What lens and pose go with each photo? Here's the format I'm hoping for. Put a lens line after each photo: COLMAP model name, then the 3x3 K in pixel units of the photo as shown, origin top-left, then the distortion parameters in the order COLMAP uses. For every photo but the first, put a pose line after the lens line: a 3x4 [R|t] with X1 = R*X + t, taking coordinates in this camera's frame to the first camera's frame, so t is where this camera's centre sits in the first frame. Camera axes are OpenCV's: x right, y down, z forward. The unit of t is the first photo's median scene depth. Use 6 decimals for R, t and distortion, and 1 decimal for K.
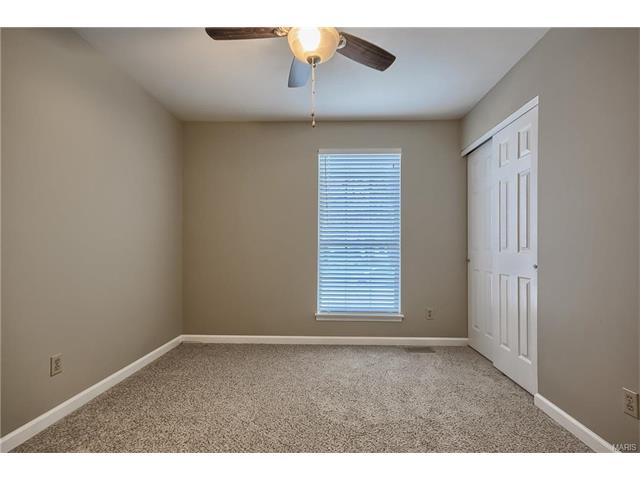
lens RADIAL K [[296.3, 0, 327.0], [0, 296.3, 247.5], [0, 0, 1]] dist [0.001622, 0.000837]
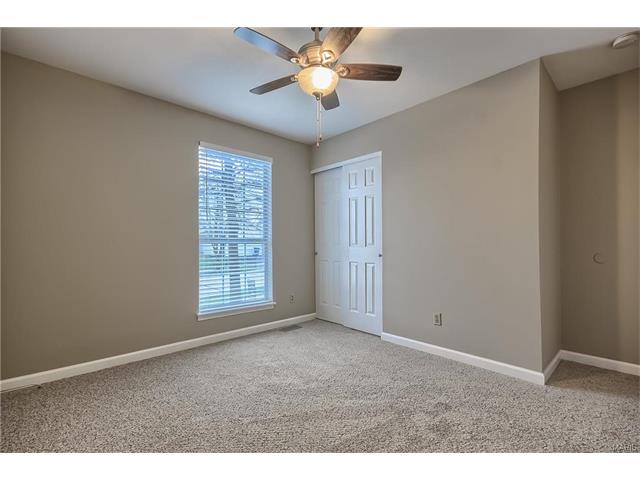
lens RADIAL K [[292.9, 0, 324.4], [0, 292.9, 244.6], [0, 0, 1]] dist [0.002558, 0.000597]
pose [[0.708512, -0.005723, 0.705676, -0.467871], [0.003727, 0.999984, 0.004368, -0.002846], [-0.705689, -0.000464, 0.708521, 0.055575]]
